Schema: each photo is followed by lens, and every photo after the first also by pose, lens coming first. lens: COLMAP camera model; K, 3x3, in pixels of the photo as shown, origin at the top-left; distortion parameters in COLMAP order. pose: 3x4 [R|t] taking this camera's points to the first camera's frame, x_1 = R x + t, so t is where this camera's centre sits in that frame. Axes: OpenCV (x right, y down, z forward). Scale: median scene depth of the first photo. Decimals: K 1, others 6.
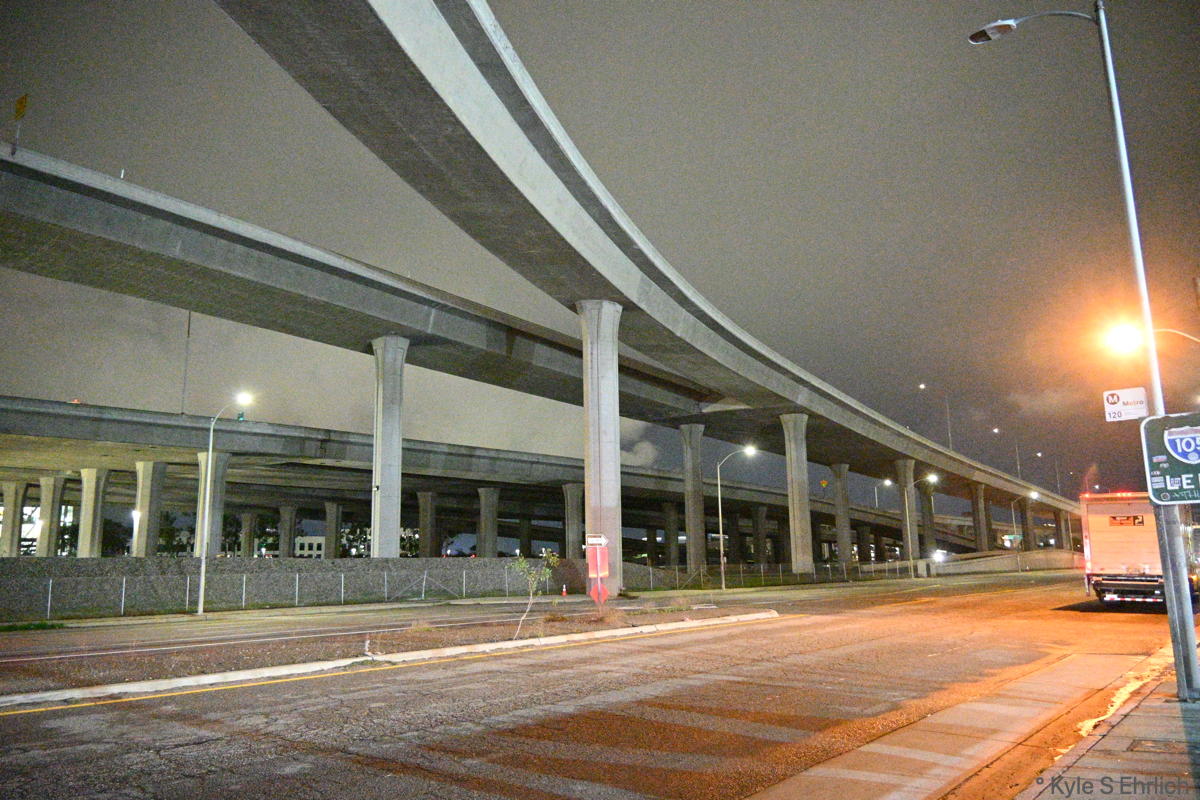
lens RADIAL K [[900.1, 0, 600.0], [0, 900.1, 400.0], [0, 0, 1]] dist [0.002454, -0.013812]
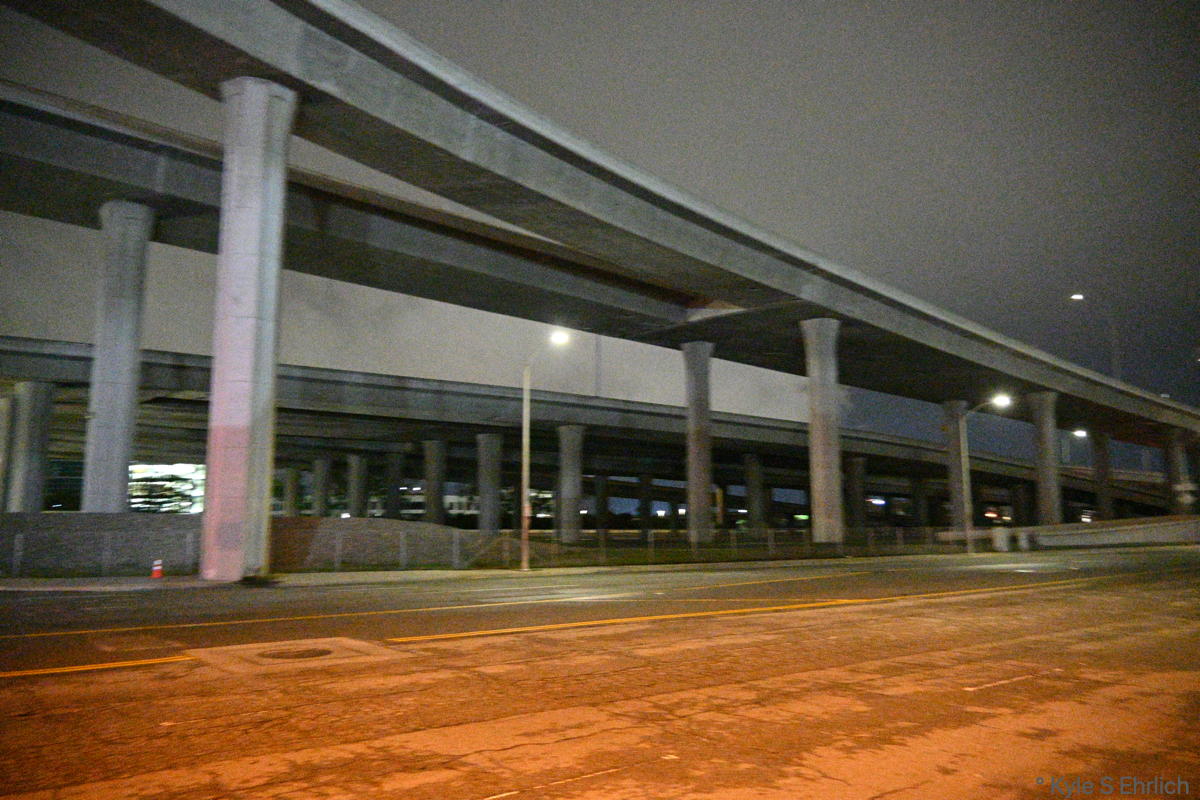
lens RADIAL K [[900.1, 0, 600.0], [0, 900.1, 400.0], [0, 0, 1]] dist [0.002454, -0.013812]
pose [[0.975842, -0.018231, -0.217717, 0.200818], [0.027321, 0.998873, 0.038815, 0.046849], [0.216764, -0.043826, 0.975240, 0.268647]]
